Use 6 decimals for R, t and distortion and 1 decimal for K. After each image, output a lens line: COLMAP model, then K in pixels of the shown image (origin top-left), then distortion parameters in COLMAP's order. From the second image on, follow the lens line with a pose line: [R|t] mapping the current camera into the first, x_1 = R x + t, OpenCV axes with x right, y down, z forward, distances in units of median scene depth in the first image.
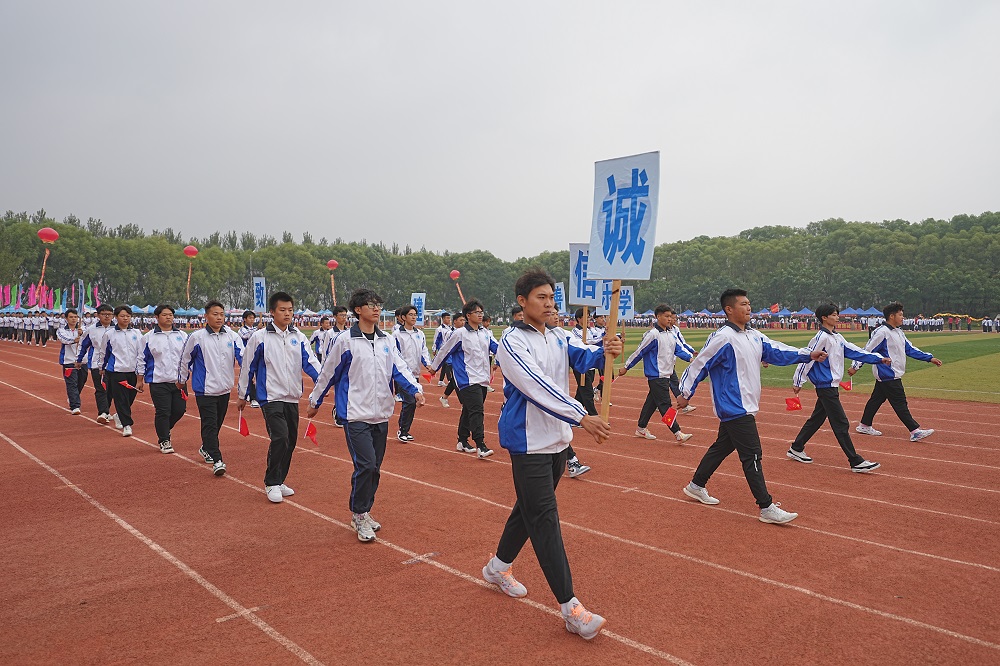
lens RADIAL K [[667.8, 0, 498.0], [0, 667.8, 342.9], [0, 0, 1]] dist [-0.000889, 0.001717]
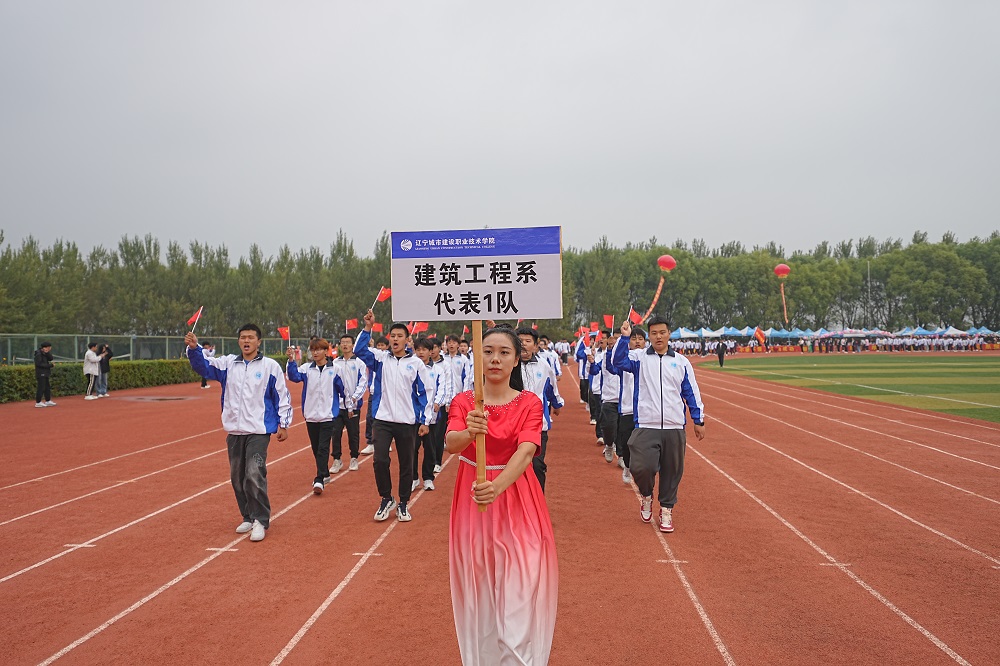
lens RADIAL K [[660.6, 0, 498.6], [0, 660.6, 333.4], [0, 0, 1]] dist [-0.000488, -0.000014]
pose [[0.656421, -0.015748, -0.754230, -0.059981], [-0.018337, 0.999154, -0.036821, -0.007371], [0.754172, 0.038001, 0.655577, 0.133502]]
